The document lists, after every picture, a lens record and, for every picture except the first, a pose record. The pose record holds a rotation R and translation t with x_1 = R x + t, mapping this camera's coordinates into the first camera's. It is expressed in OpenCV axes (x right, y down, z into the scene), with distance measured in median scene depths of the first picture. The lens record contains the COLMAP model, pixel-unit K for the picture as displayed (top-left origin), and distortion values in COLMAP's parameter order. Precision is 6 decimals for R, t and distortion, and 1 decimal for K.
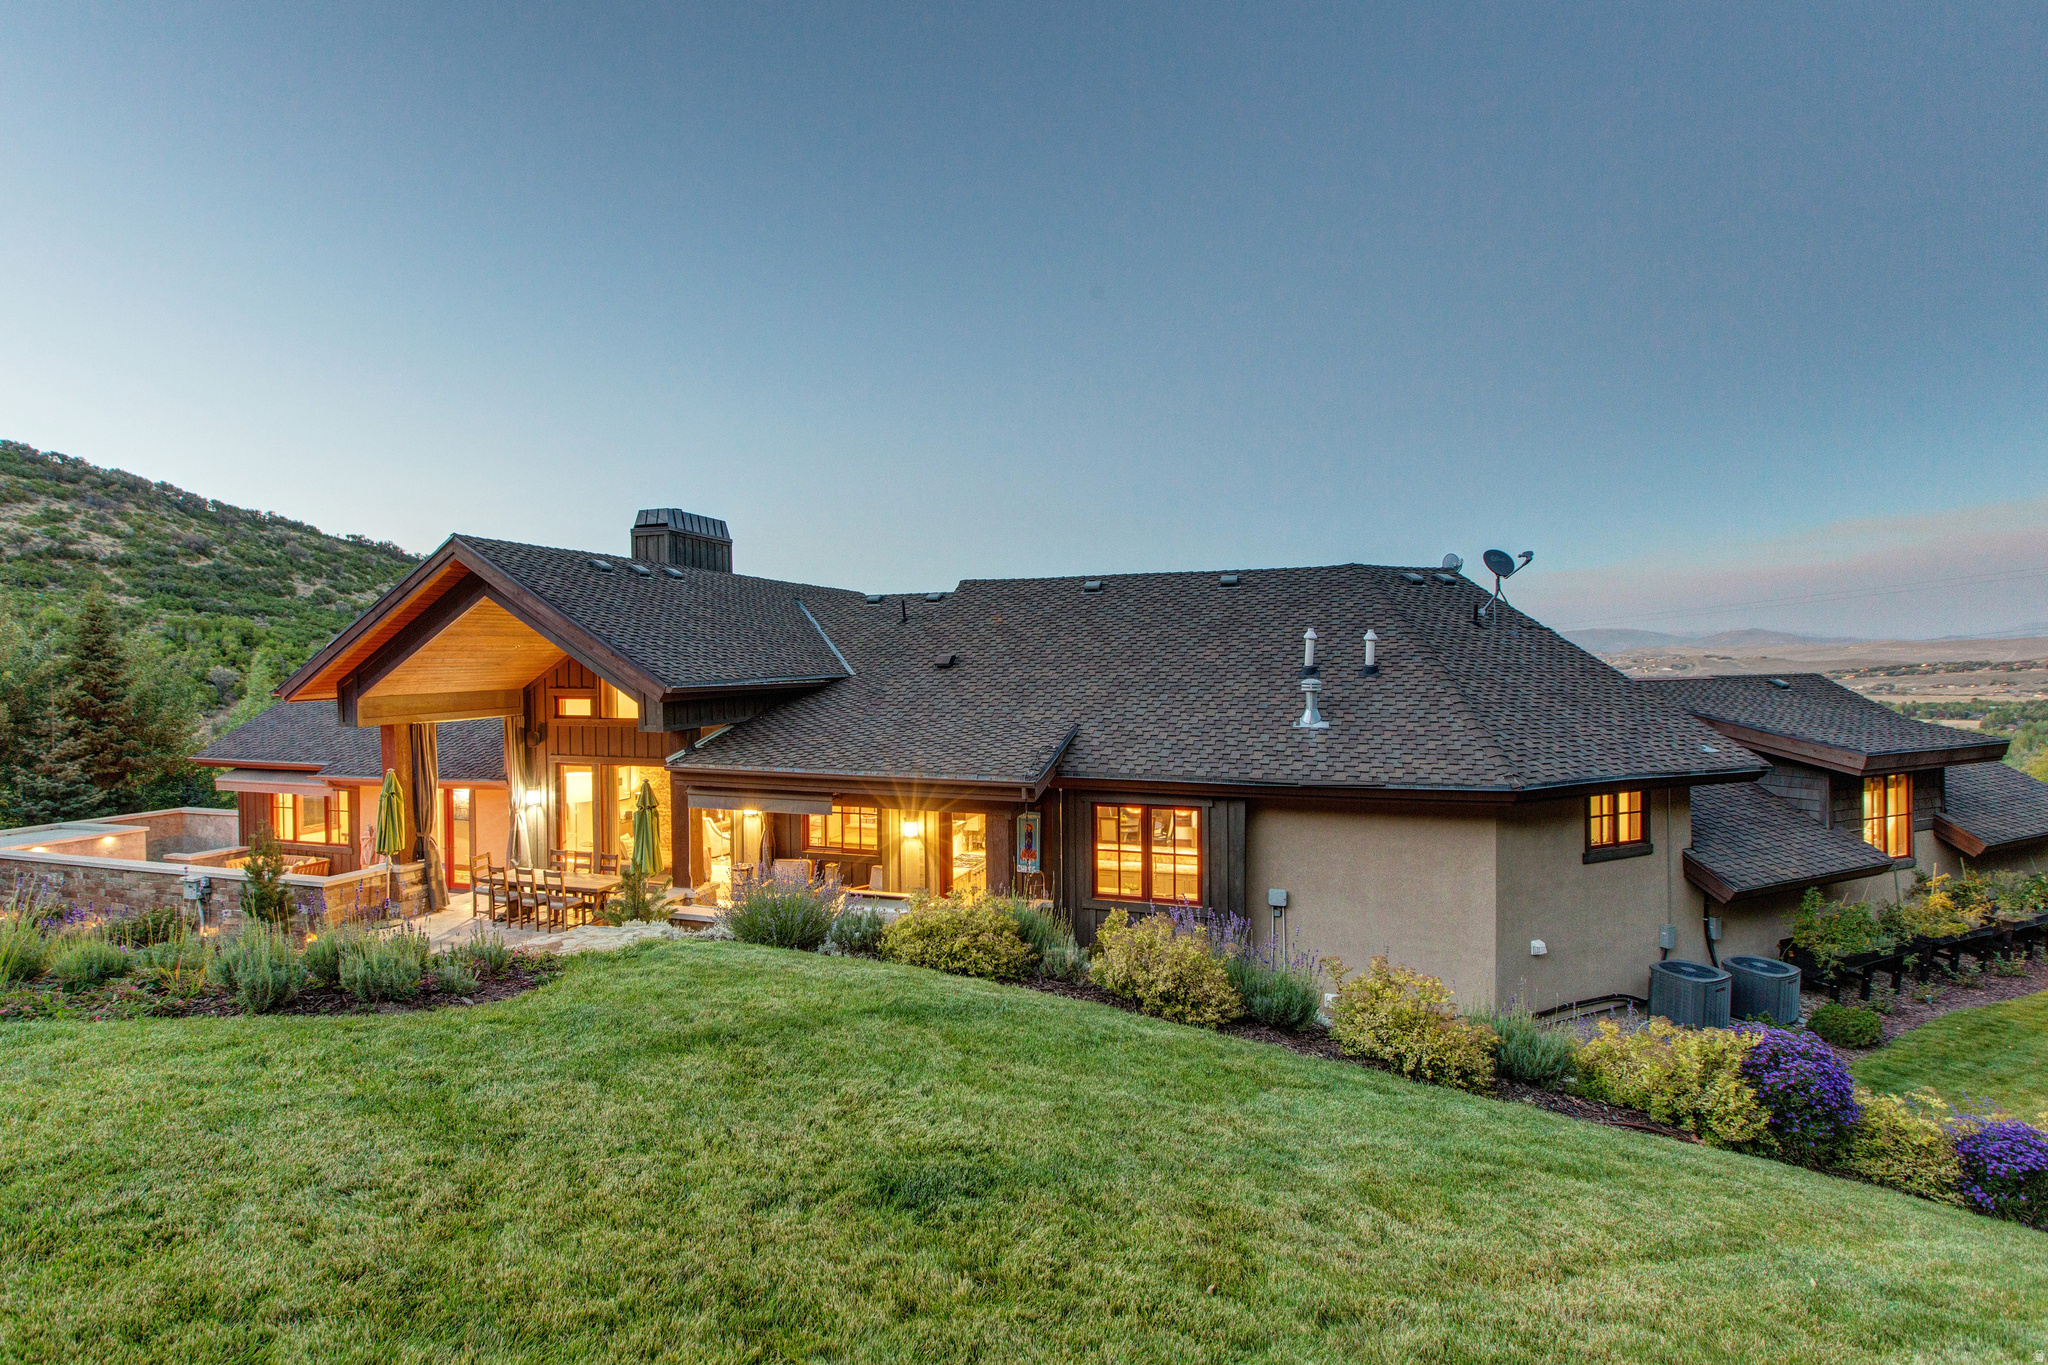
lens RADIAL K [[946.2, 0, 1008.2], [0, 946.2, 675.6], [0, 0, 1]] dist [0.002782, 0.000472]
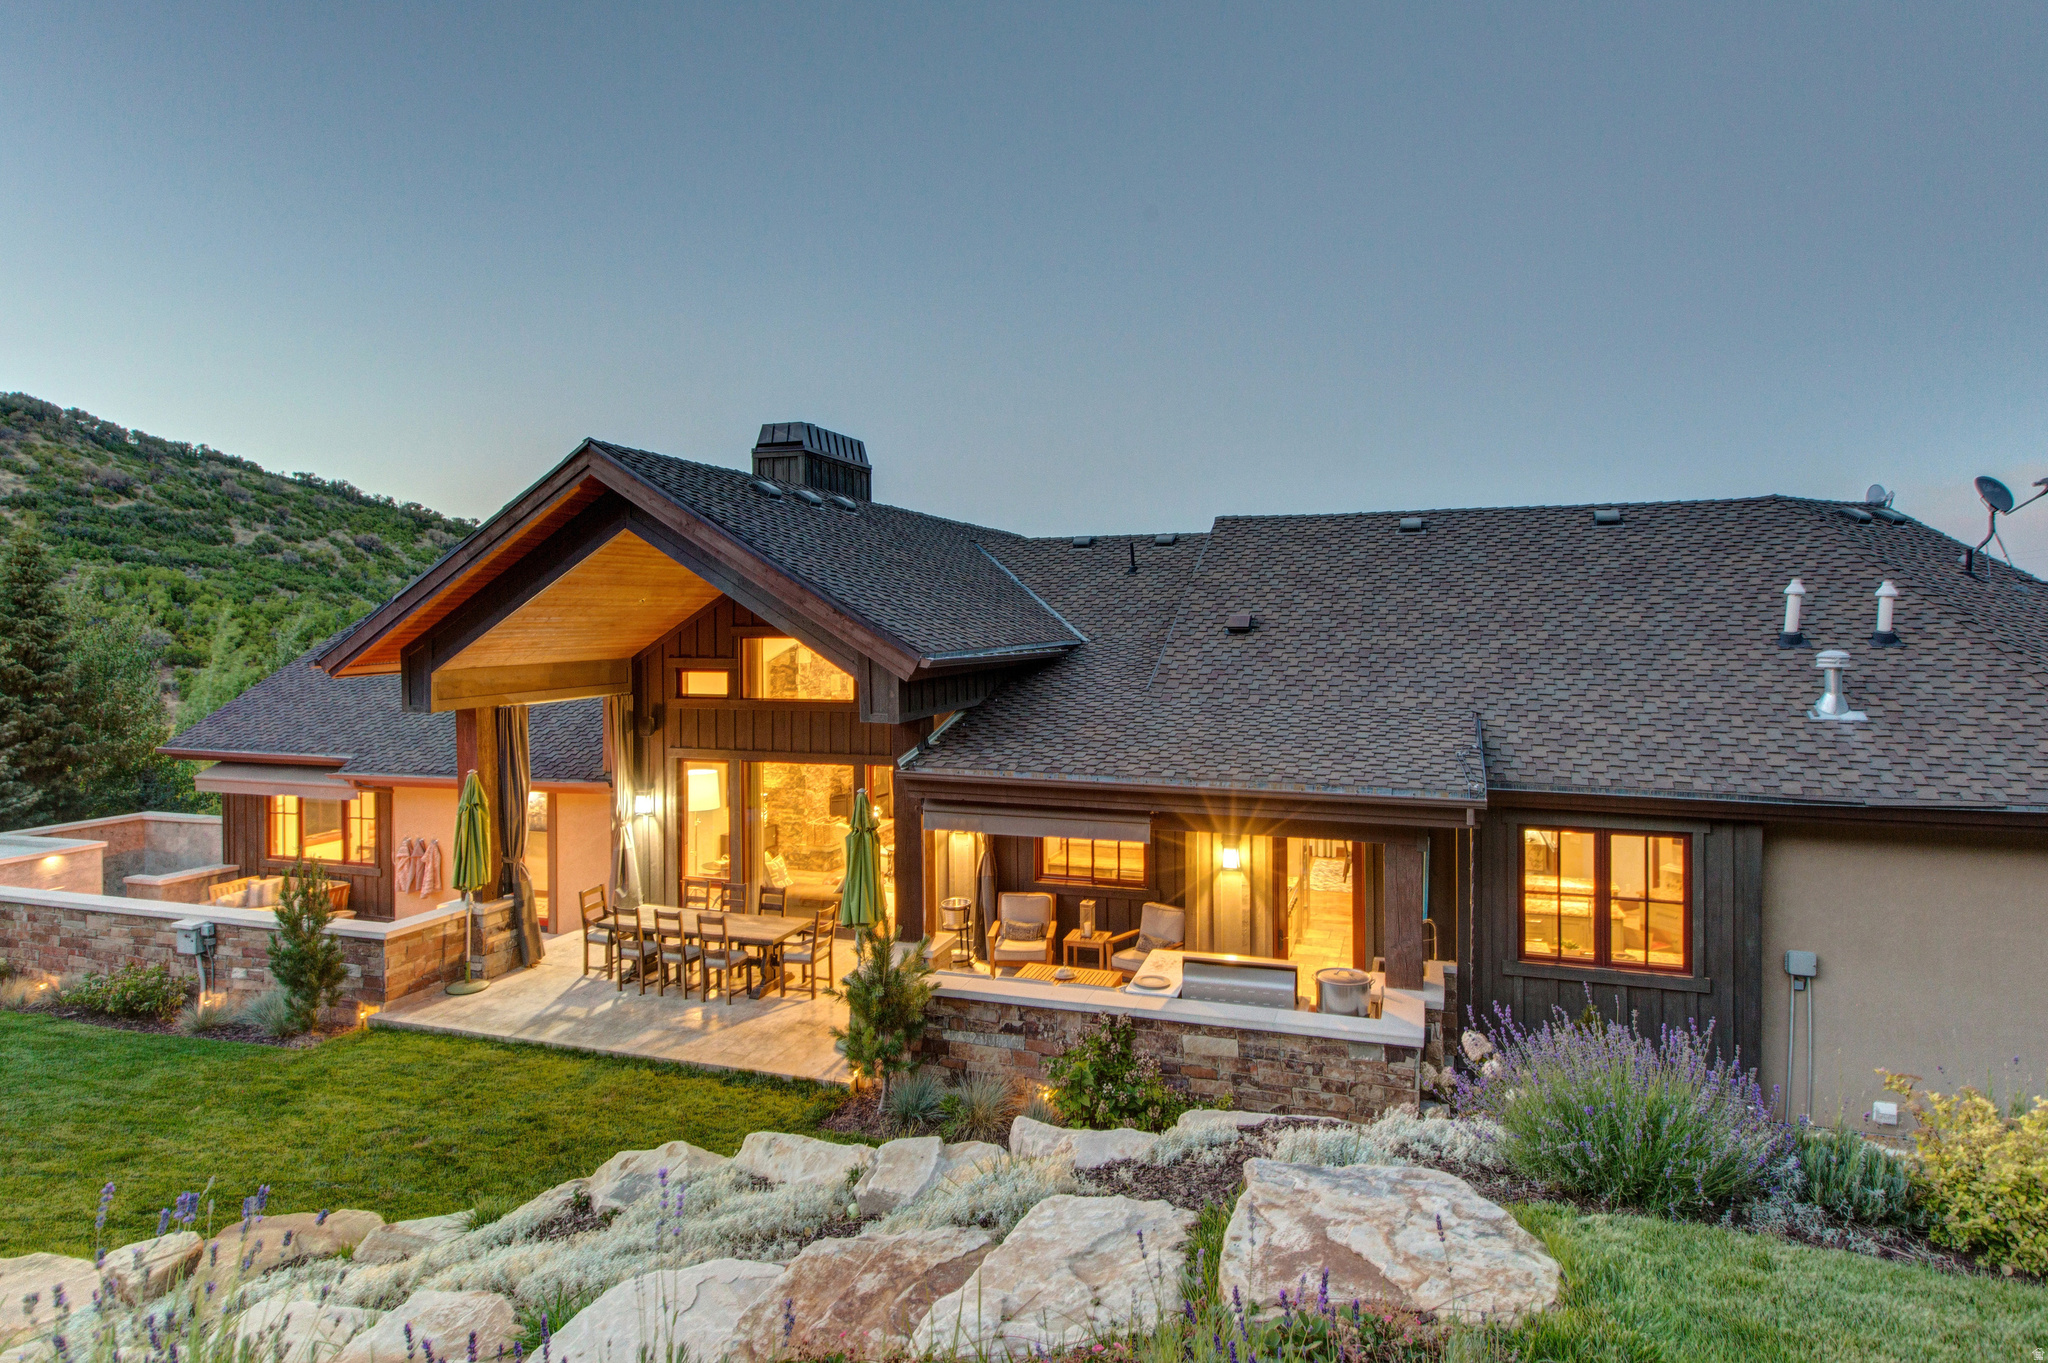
lens RADIAL K [[1074.8, 0, 1082.6], [0, 1074.8, 634.4], [0, 0, 1]] dist [0.007385, -0.002804]
pose [[0.999634, 0.004016, 0.026749, -0.203588], [-0.003857, 0.999975, -0.006004, -0.001270], [-0.026773, 0.005898, 0.999624, 0.164362]]
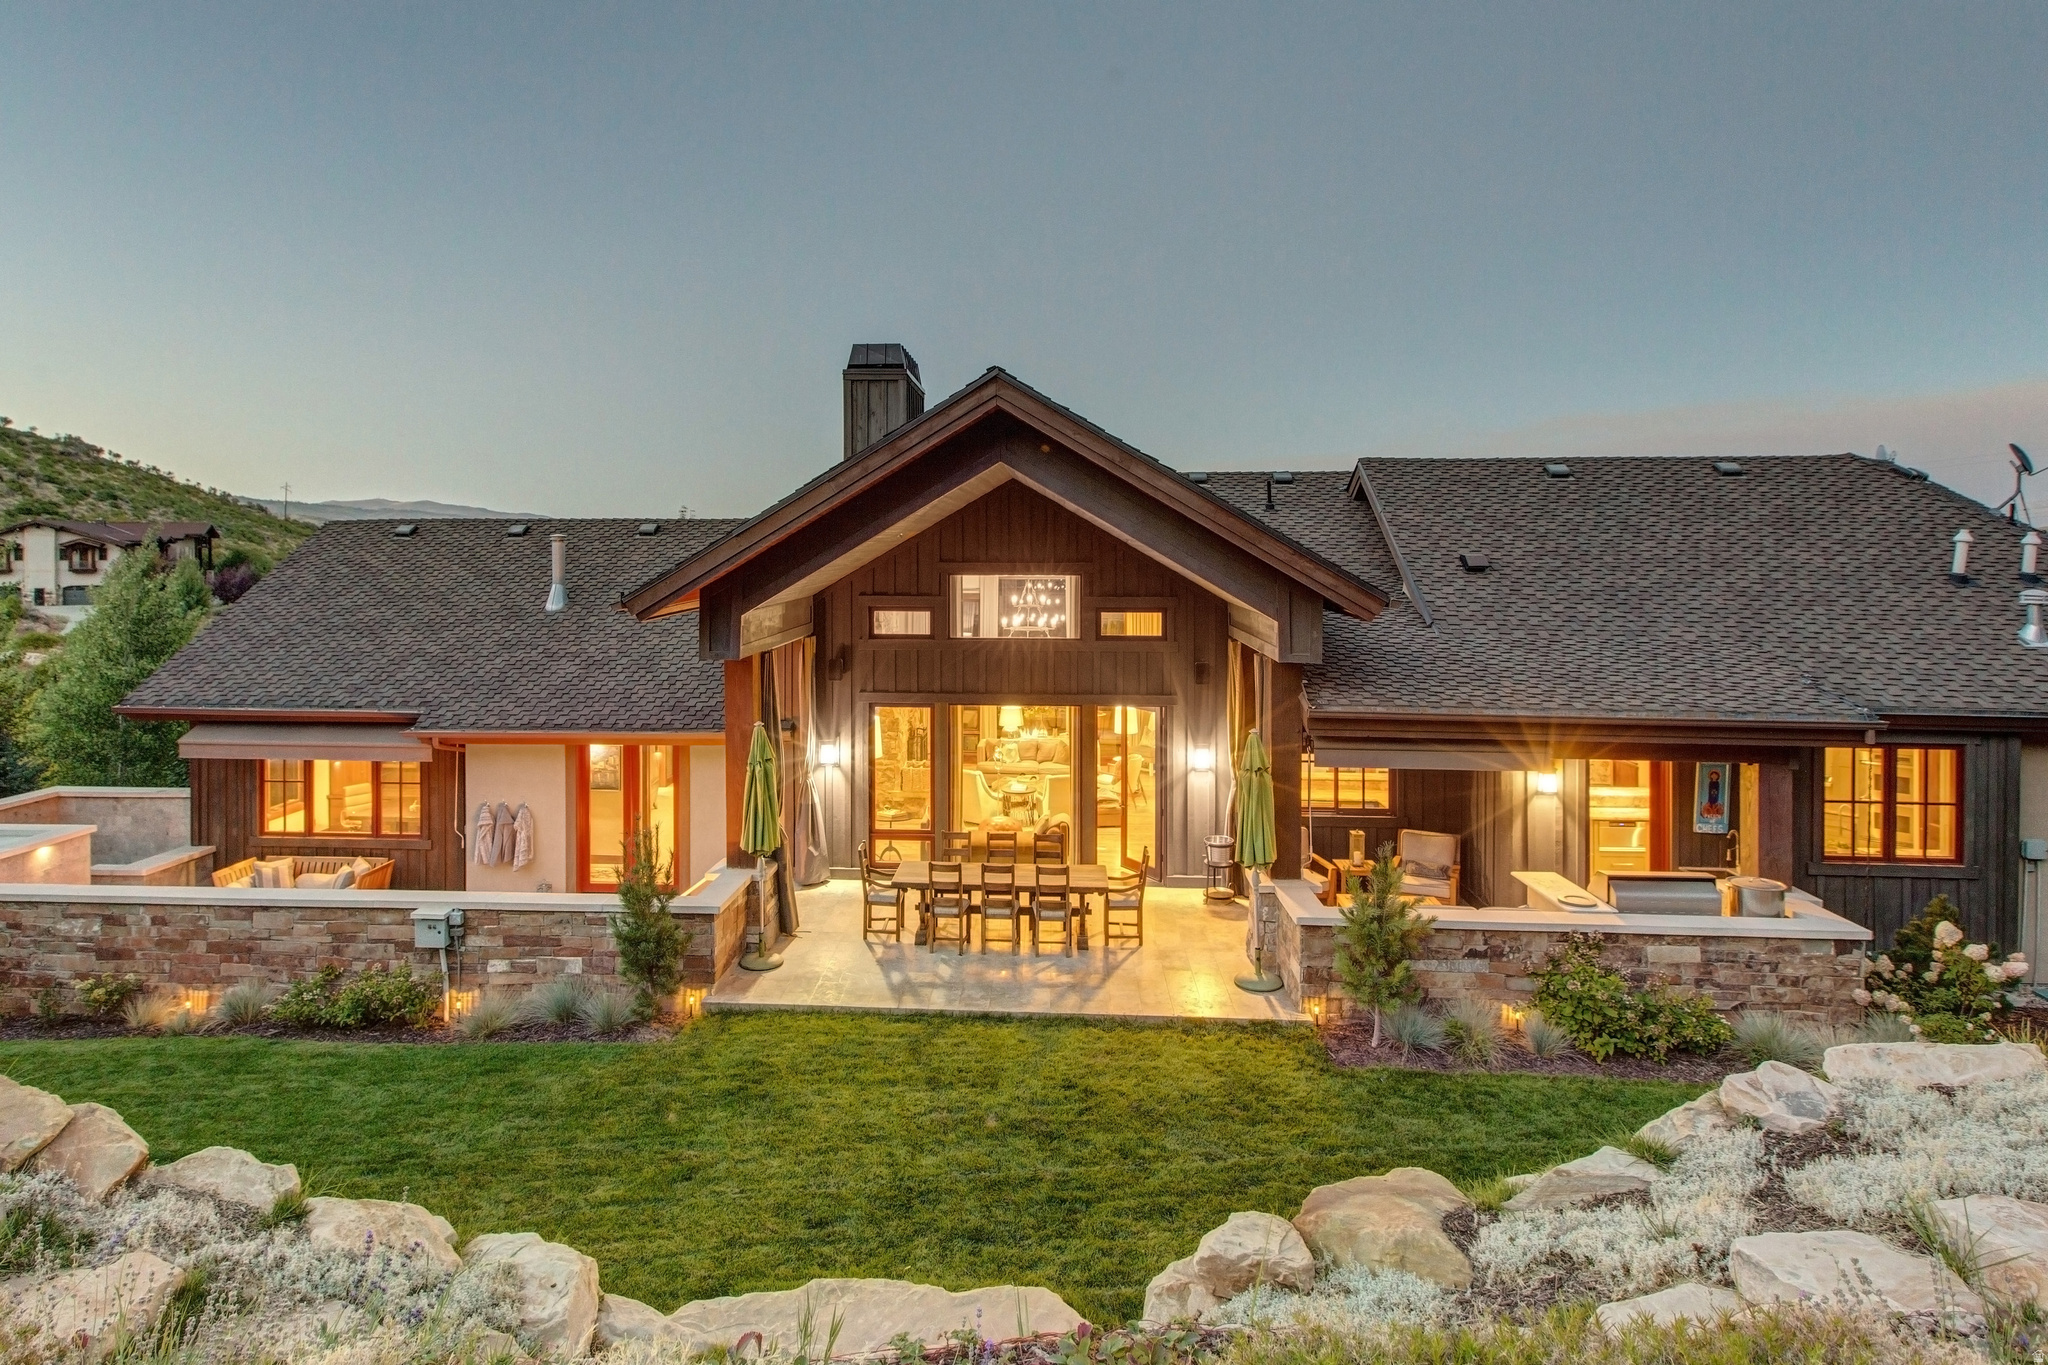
lens RADIAL K [[1117.0, 0, 999.1], [0, 1117.0, 556.2], [0, 0, 1]] dist [0.003541, 0.003412]
pose [[0.965849, 0.009122, 0.258945, -0.665553], [-0.006337, 0.999913, -0.011587, -0.007034], [-0.259028, 0.009550, 0.965823, 0.206678]]
